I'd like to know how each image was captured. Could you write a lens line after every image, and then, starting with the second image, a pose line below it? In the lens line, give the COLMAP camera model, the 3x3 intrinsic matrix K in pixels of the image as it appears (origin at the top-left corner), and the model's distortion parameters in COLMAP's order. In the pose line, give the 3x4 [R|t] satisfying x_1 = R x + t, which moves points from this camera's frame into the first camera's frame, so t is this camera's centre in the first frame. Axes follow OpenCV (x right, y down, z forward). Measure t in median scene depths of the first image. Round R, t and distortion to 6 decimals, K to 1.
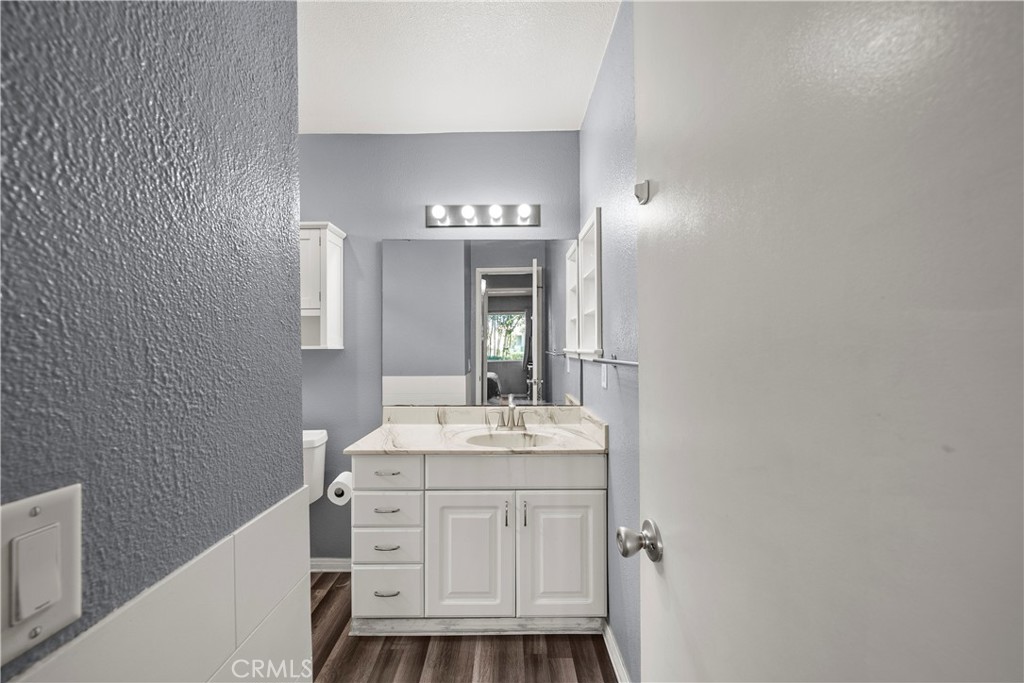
lens RADIAL K [[411.2, 0, 512.0], [0, 411.2, 341.5], [0, 0, 1]] dist [0.000000, -0.000006]
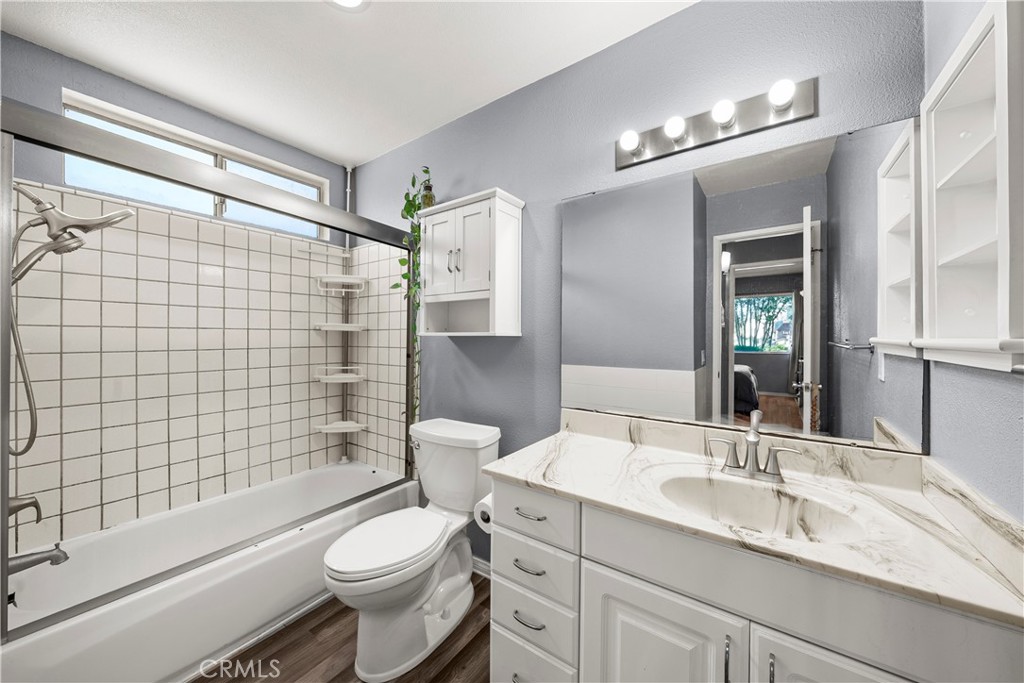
lens RADIAL K [[364.6, 0, 508.9], [0, 364.6, 335.8], [0, 0, 1]] dist [-0.007495, -0.000108]
pose [[0.804870, 0.005273, -0.593427, 0.023946], [0.003366, 0.999904, 0.013451, 0.007295], [0.593441, -0.012824, 0.804775, 0.361526]]
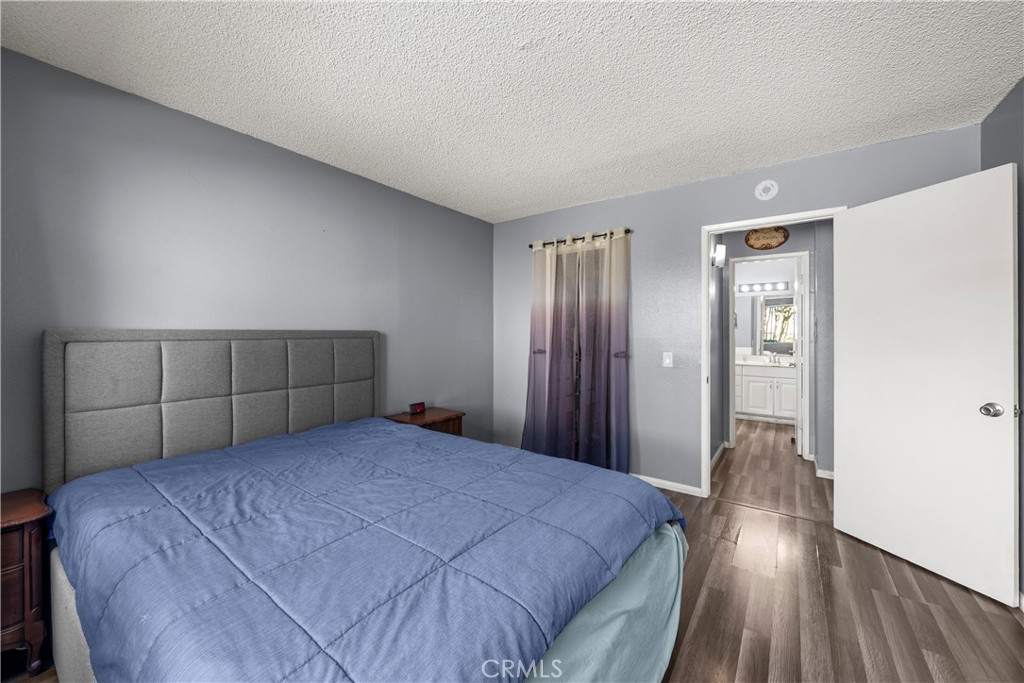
lens RADIAL K [[382.4, 0, 512.0], [0, 382.4, 341.5], [0, 0, 1]] dist [-0.000702, -0.000045]
pose [[0.801379, 0.010833, -0.598059, 0.123388], [0.015143, 0.999148, 0.038390, -0.078562], [0.597965, -0.039821, 0.800532, -2.174631]]
